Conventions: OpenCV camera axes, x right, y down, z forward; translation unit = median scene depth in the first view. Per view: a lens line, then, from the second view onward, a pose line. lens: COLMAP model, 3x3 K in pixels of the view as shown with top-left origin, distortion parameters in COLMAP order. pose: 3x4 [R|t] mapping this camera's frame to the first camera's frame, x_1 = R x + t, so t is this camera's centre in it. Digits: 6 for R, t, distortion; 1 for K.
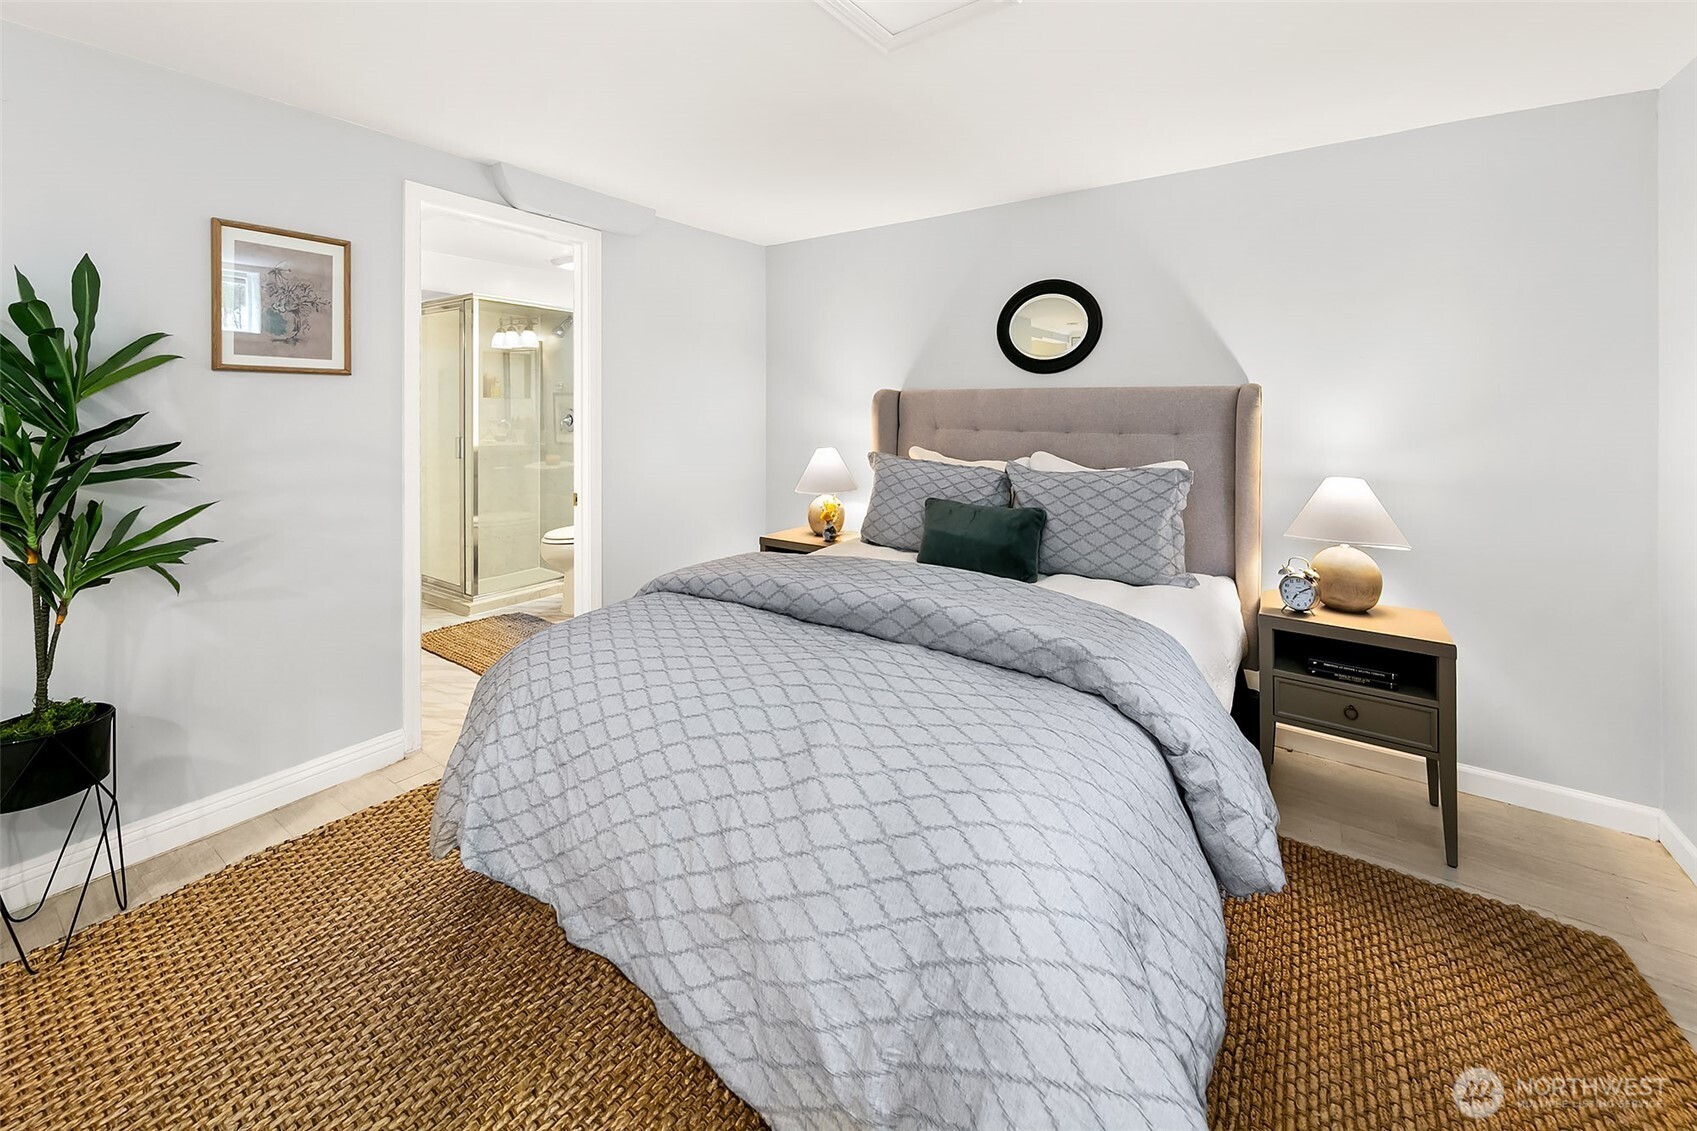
lens RADIAL K [[599.8, 0, 848.5], [0, 599.8, 565.5], [0, 0, 1]] dist [0.000393, -0.000035]
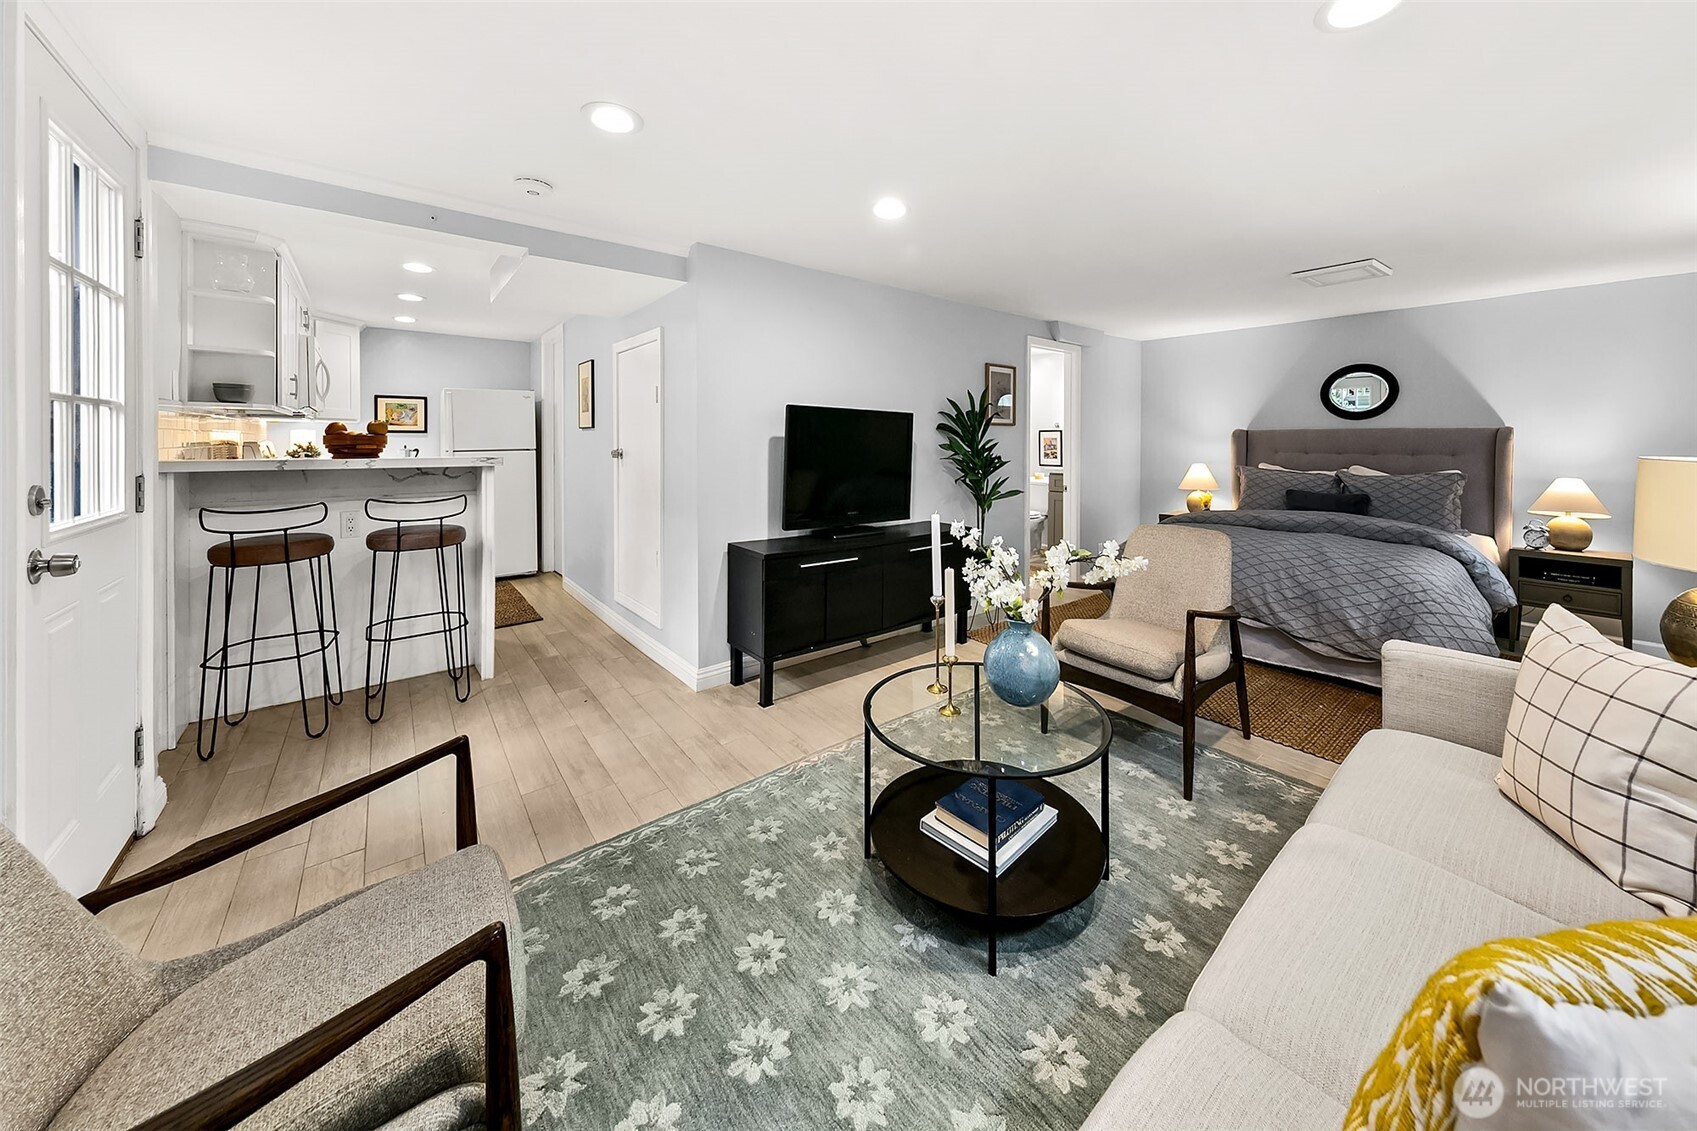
lens RADIAL K [[617.5, 0, 848.5], [0, 617.5, 565.5], [0, 0, 1]] dist [-0.001235, -0.000105]
pose [[0.971871, 0.047489, -0.230675, -0.813973], [-0.060893, 0.996823, -0.051337, 0.331737], [0.227504, 0.063939, 0.971676, -1.240887]]
